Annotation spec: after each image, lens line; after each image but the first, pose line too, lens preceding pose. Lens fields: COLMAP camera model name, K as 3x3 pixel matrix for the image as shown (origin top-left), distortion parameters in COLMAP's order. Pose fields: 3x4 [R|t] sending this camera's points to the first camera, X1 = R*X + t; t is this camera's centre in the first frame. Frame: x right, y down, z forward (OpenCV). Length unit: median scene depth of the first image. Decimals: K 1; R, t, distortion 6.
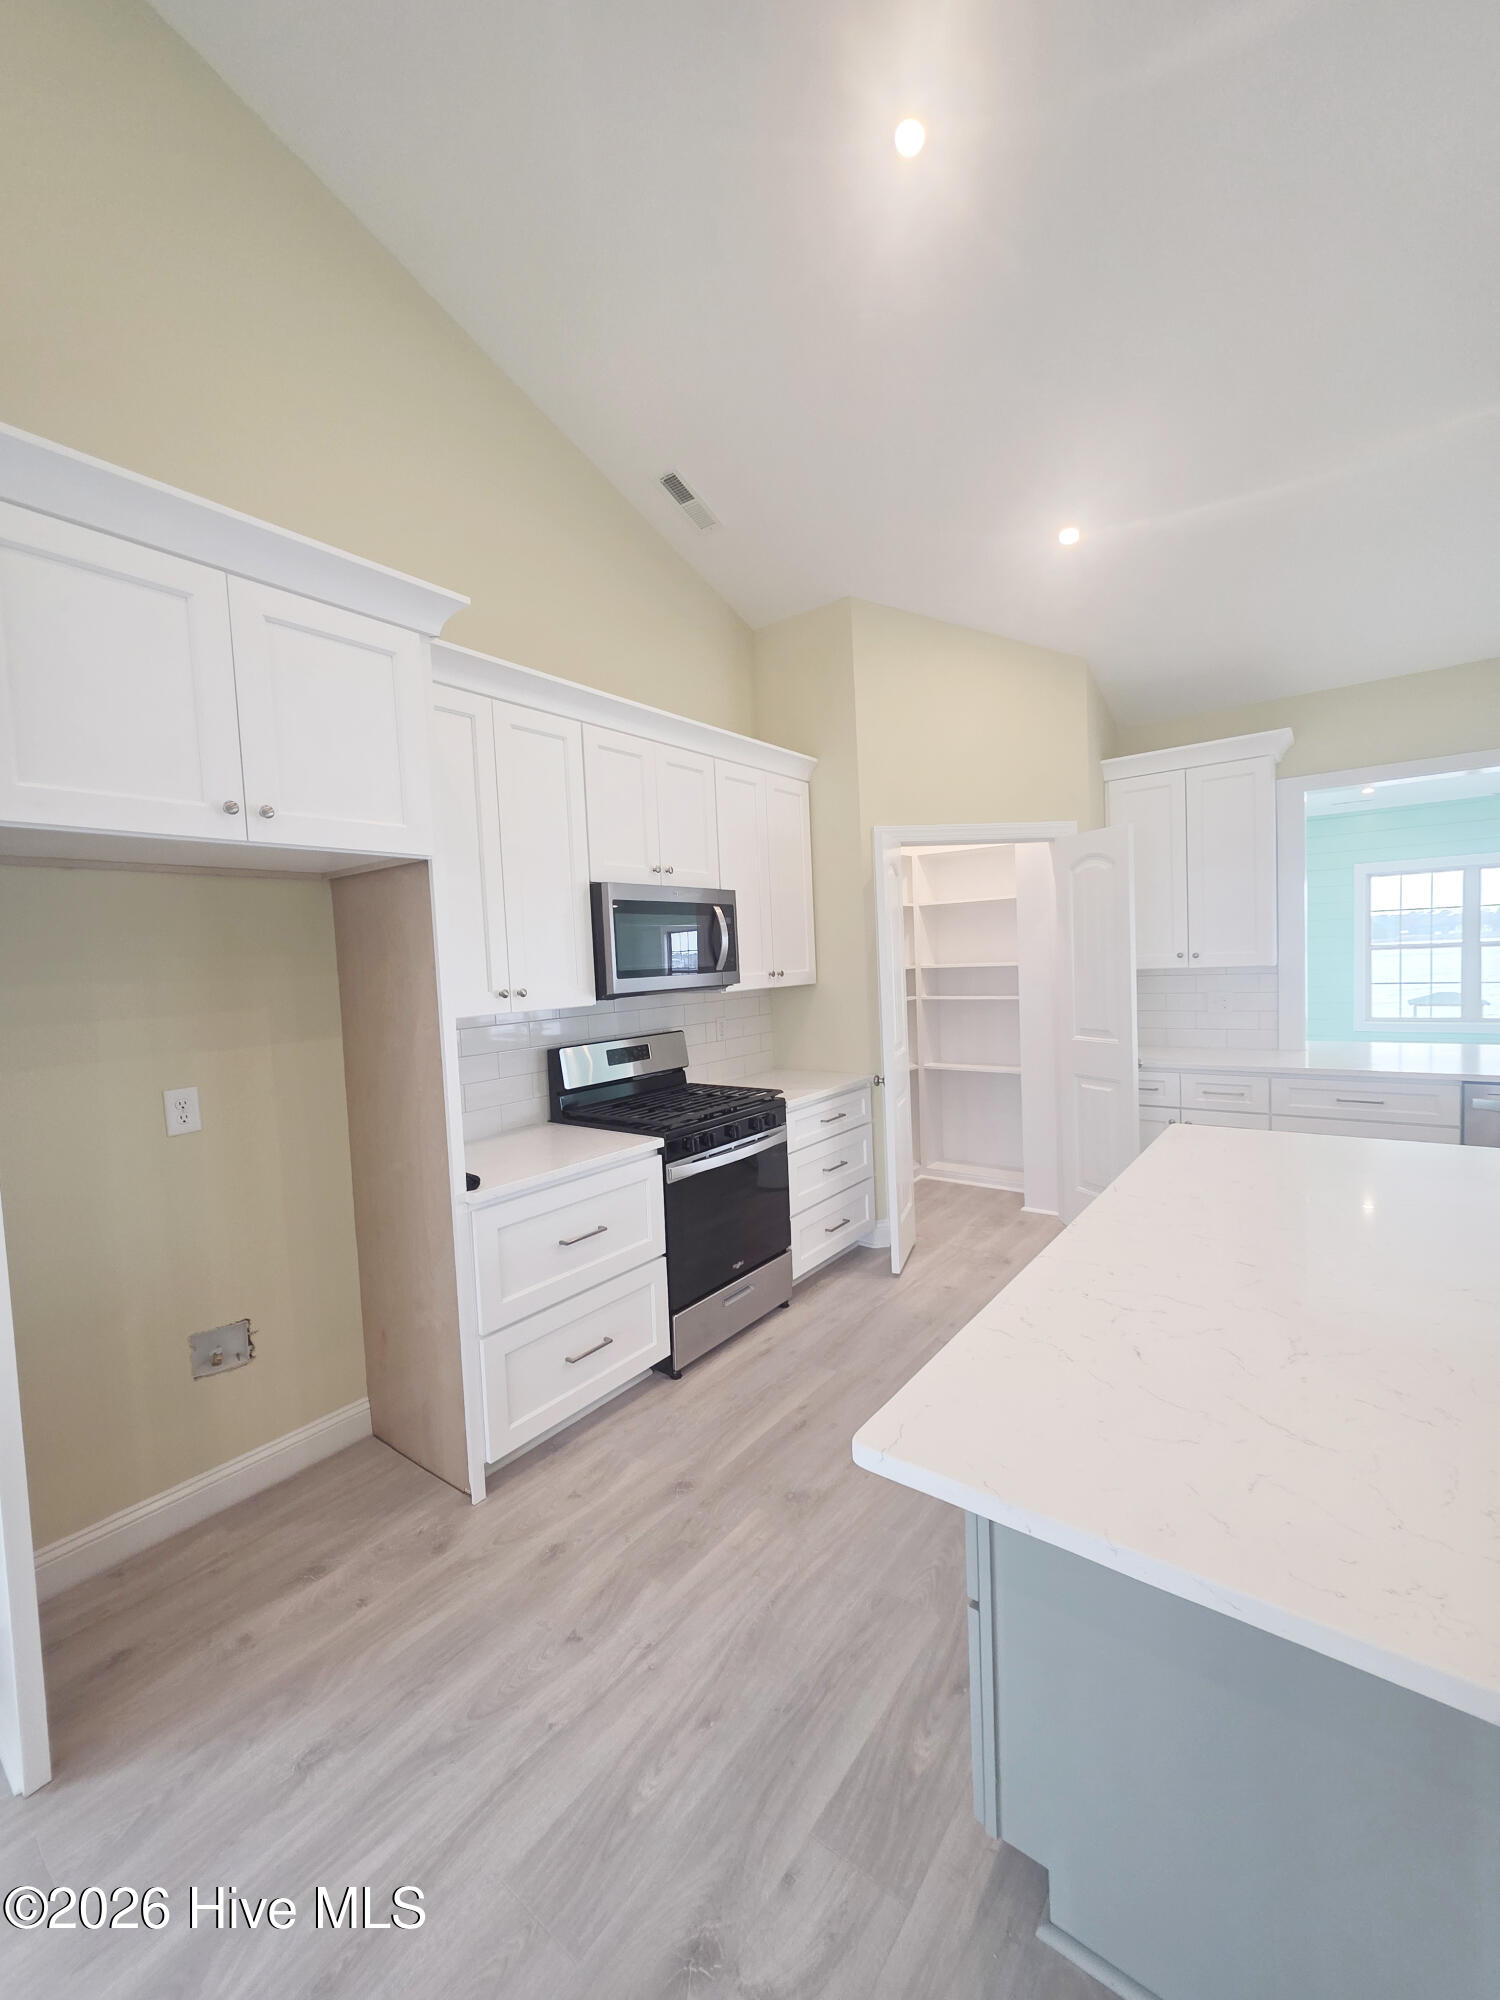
lens RADIAL K [[800.7, 0, 753.5], [0, 800.7, 1009.7], [0, 0, 1]] dist [0.002701, 0.000237]
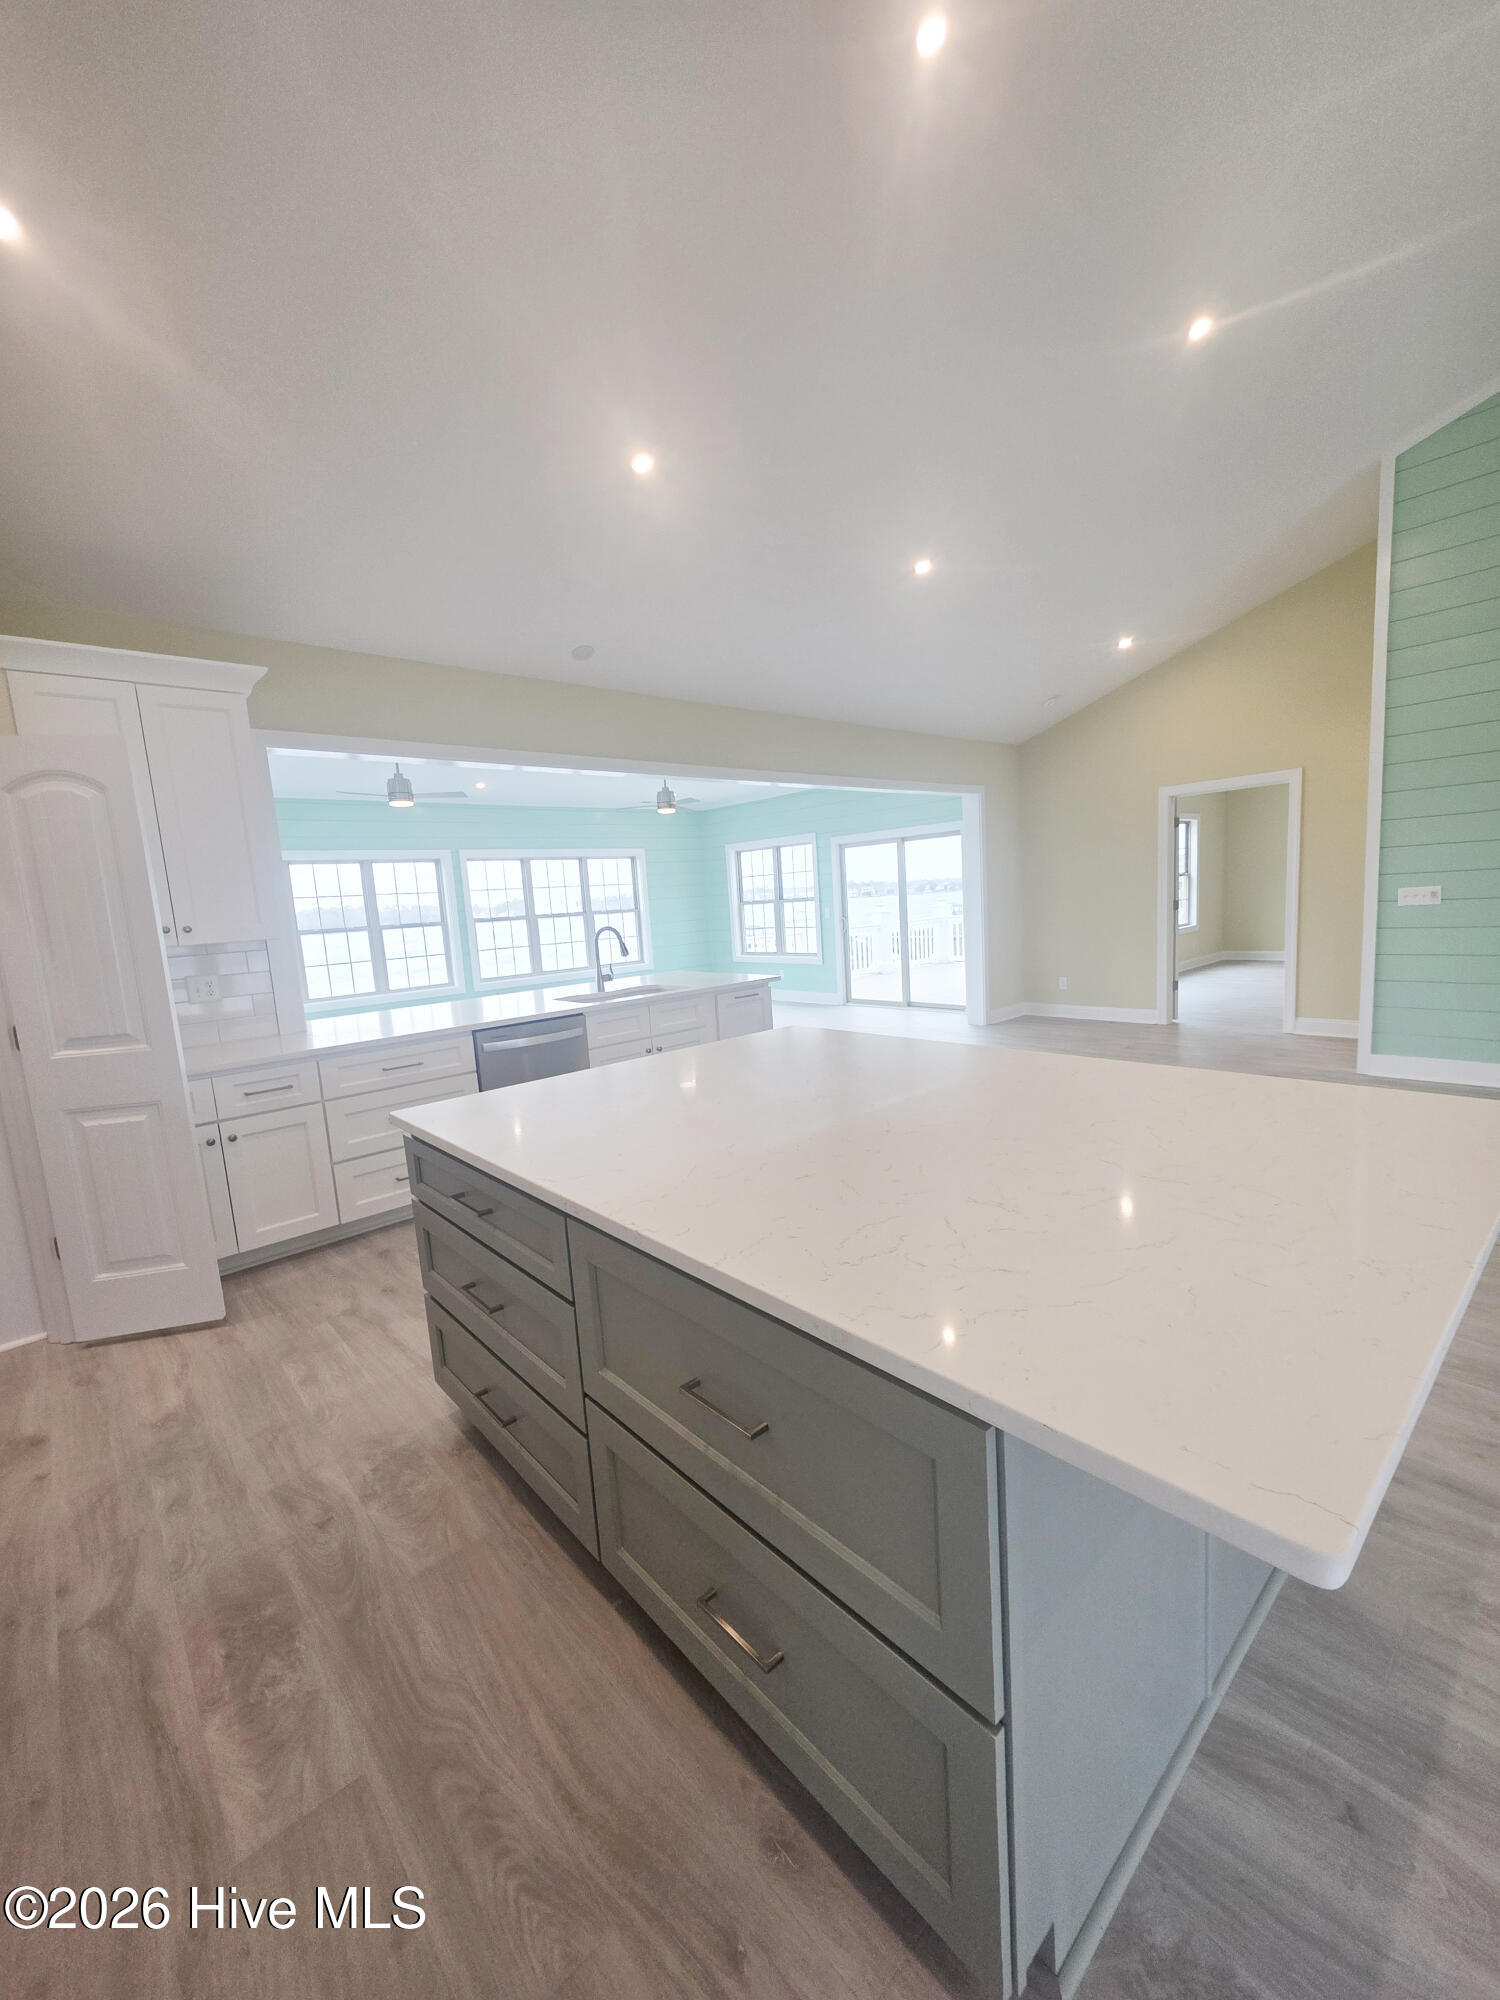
lens RADIAL K [[800.7, 0, 750.7], [0, 800.7, 1010.9], [0, 0, 1]] dist [0.002701, 0.000237]
pose [[0.193658, -0.104651, 0.975472, -0.146499], [0.116002, 0.989762, 0.083155, 0.012139], [-0.974187, 0.097053, 0.203815, 0.376731]]
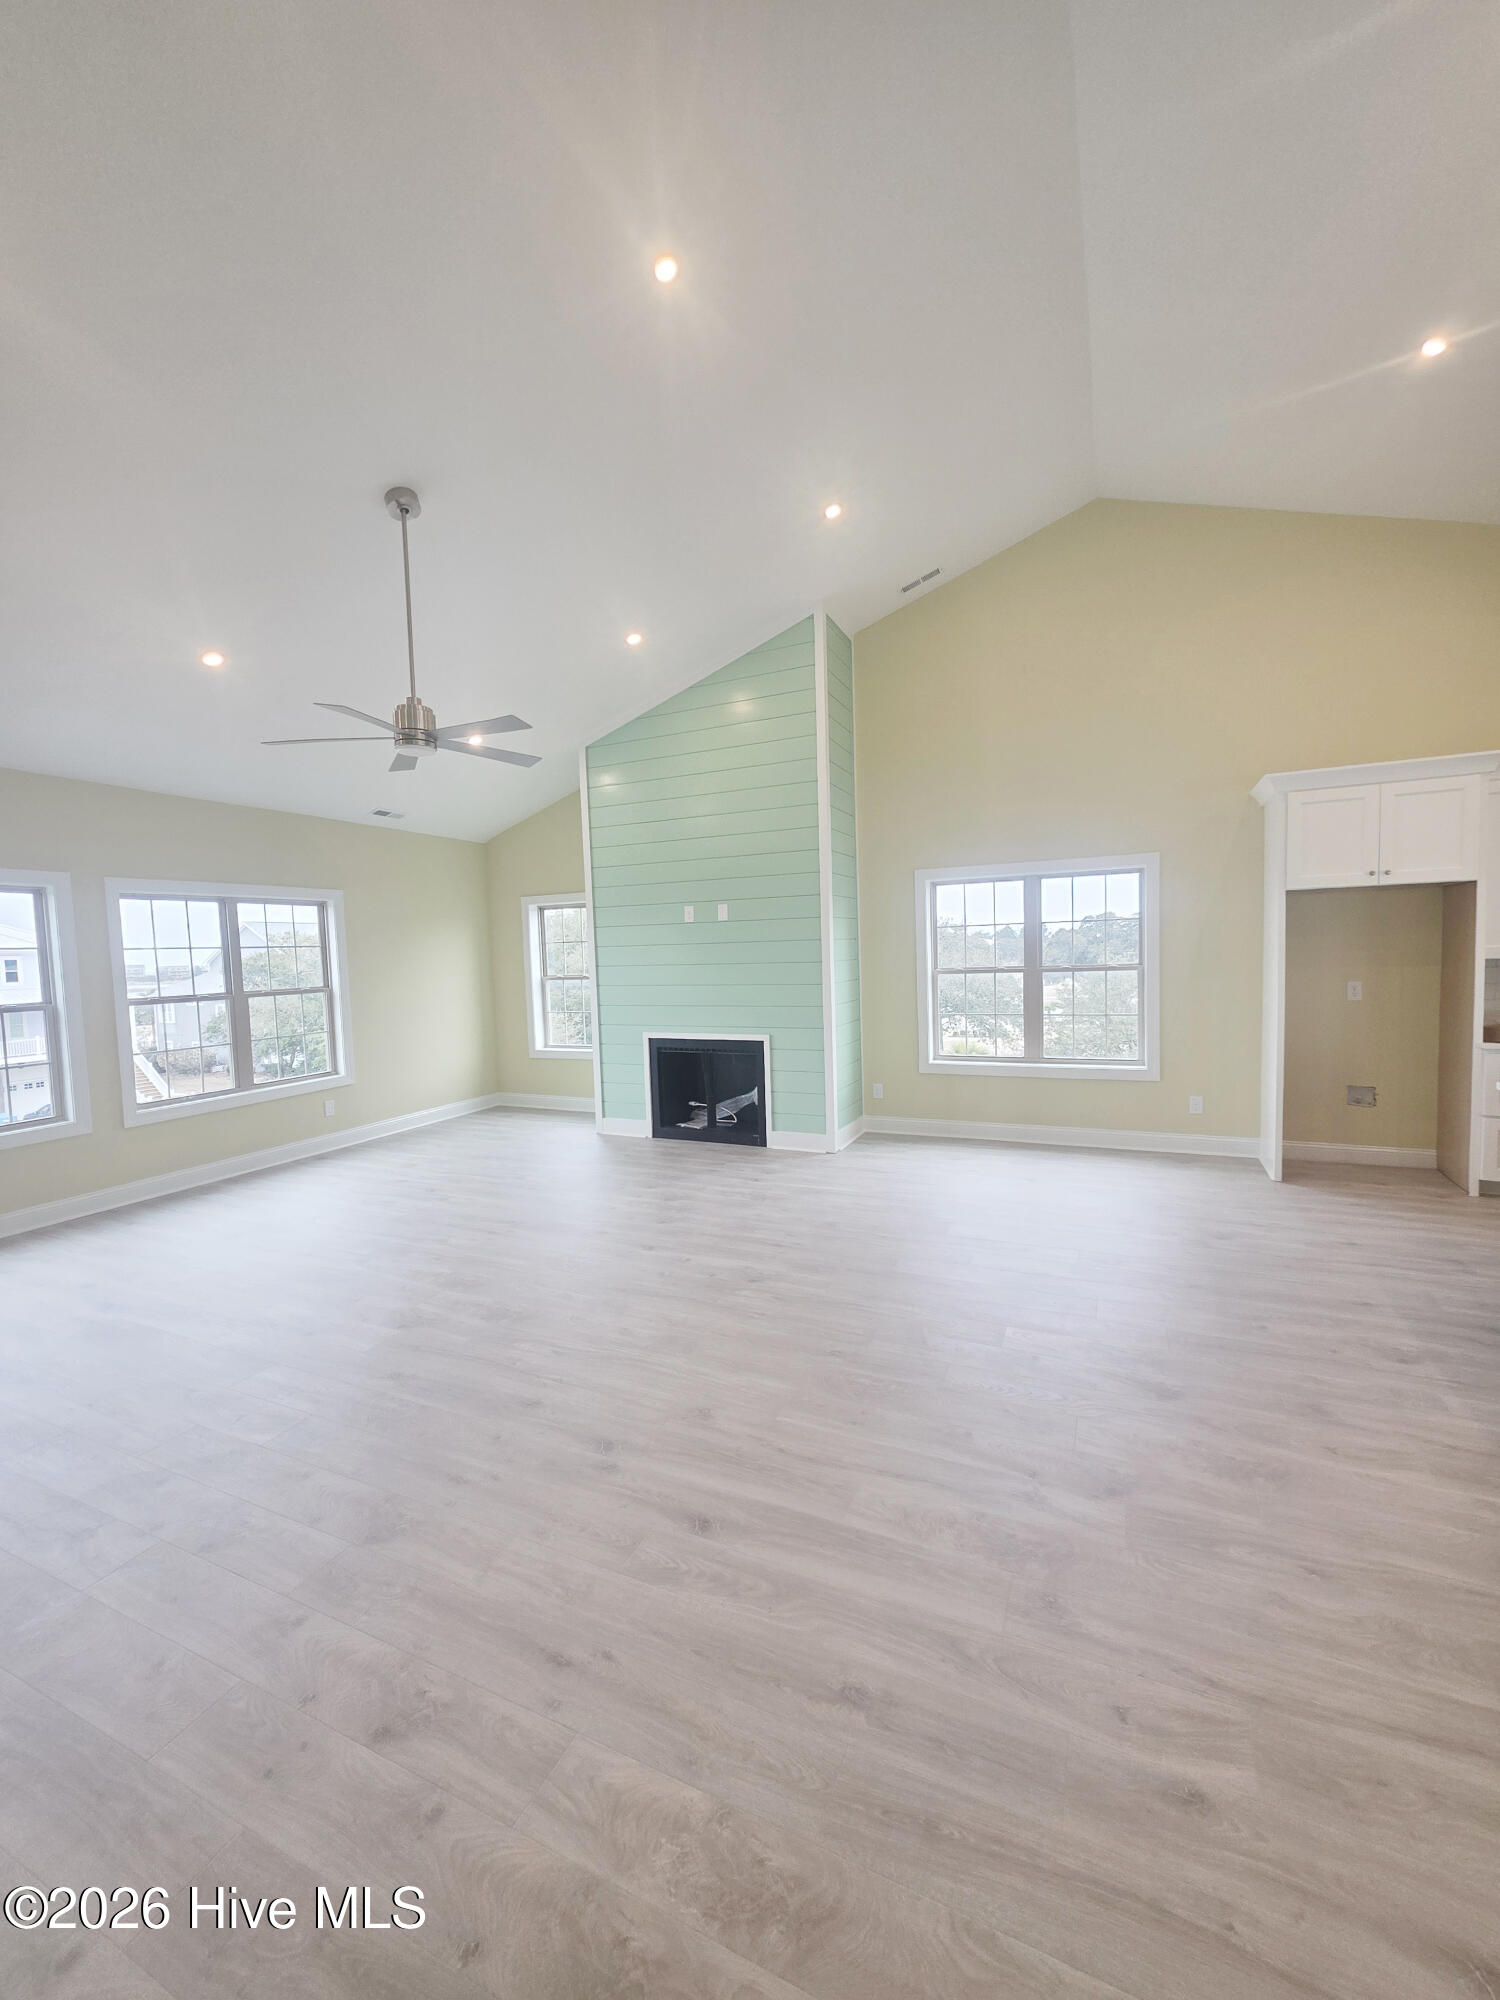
lens RADIAL K [[800.7, 0, 749.4], [0, 800.7, 993.0], [0, 0, 1]] dist [0.002701, 0.000237]
pose [[0.205511, 0.088176, -0.974674, 0.830822], [-0.040463, 0.995847, 0.081560, 0.006501], [0.977818, 0.022677, 0.208225, -0.838483]]
